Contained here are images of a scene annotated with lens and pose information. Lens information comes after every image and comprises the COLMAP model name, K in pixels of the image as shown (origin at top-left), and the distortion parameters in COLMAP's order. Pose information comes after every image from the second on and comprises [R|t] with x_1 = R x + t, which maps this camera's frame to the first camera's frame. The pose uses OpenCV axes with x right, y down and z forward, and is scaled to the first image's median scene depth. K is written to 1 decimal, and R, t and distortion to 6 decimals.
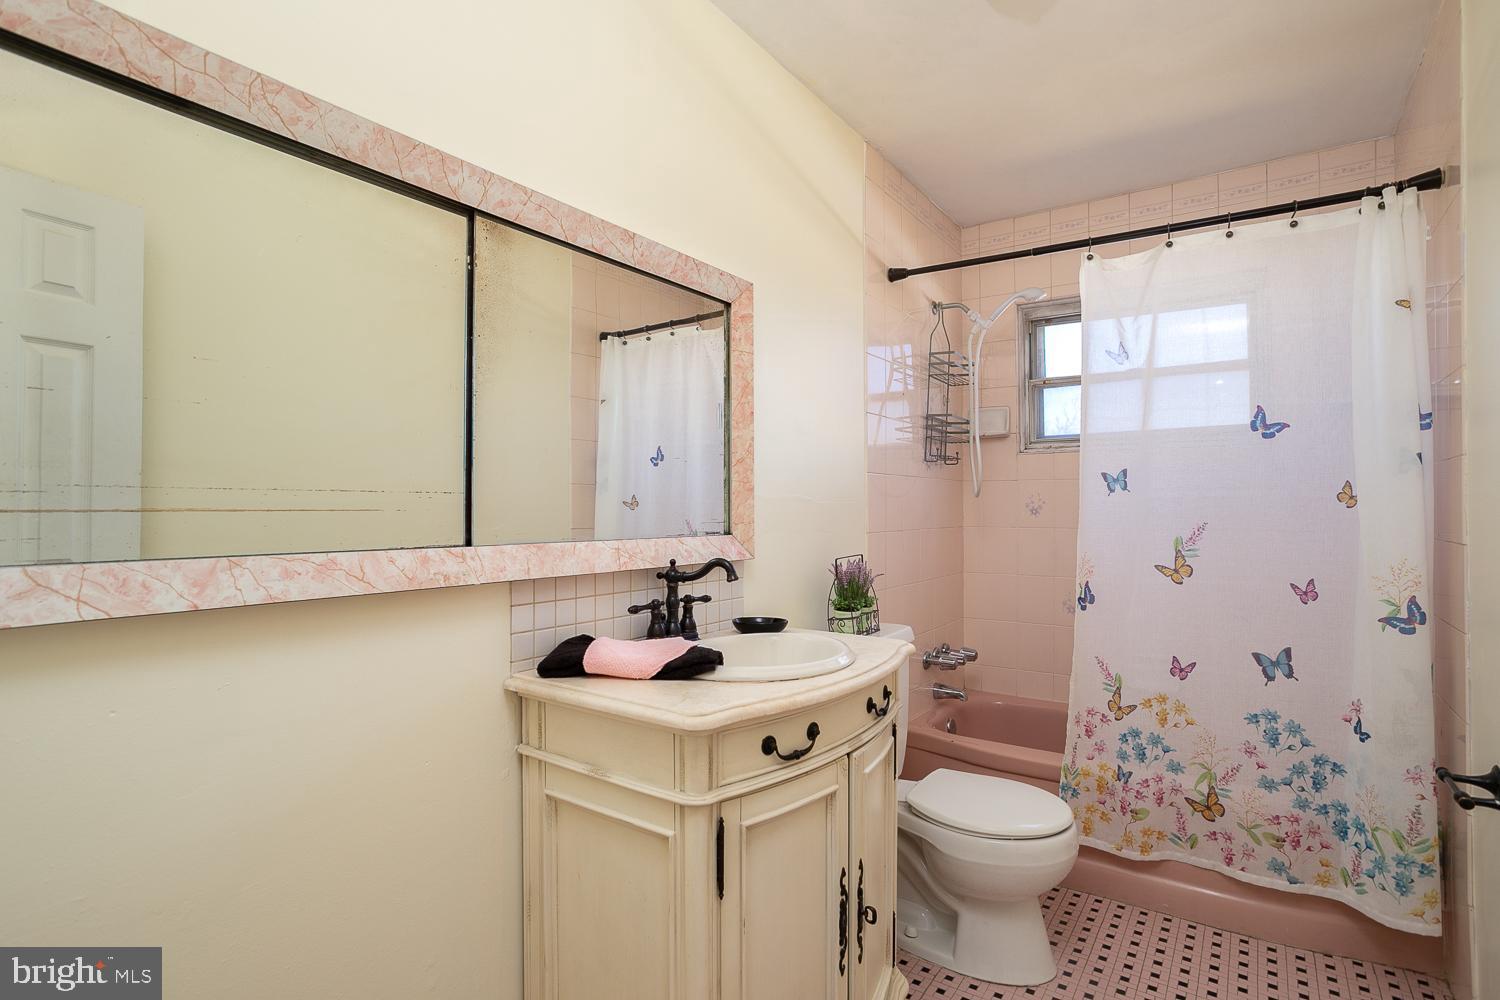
lens RADIAL K [[748.2, 0, 750.0], [0, 748.2, 500.0], [0, 0, 1]] dist [-0.064325, 0.036030]
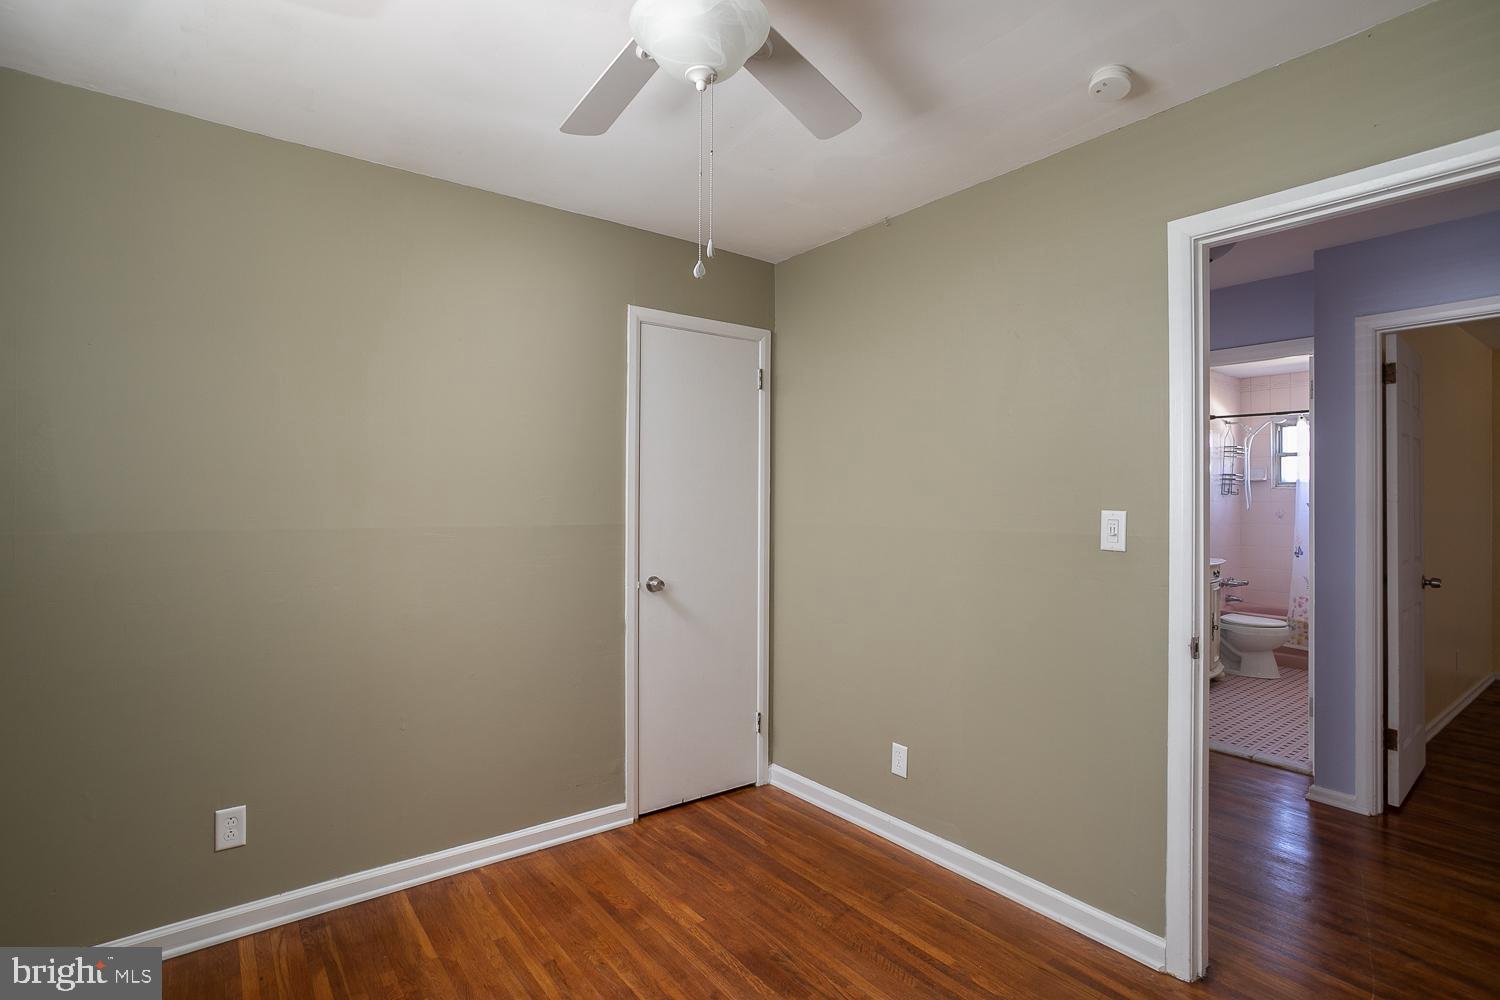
lens RADIAL K [[748.2, 0, 750.0], [0, 748.2, 500.0], [0, 0, 1]] dist [-0.064325, 0.036030]
pose [[0.956879, -0.005824, -0.290429, -0.605181], [0.006636, 0.999976, 0.001813, -0.059685], [0.290411, -0.003662, 0.956895, -1.910773]]
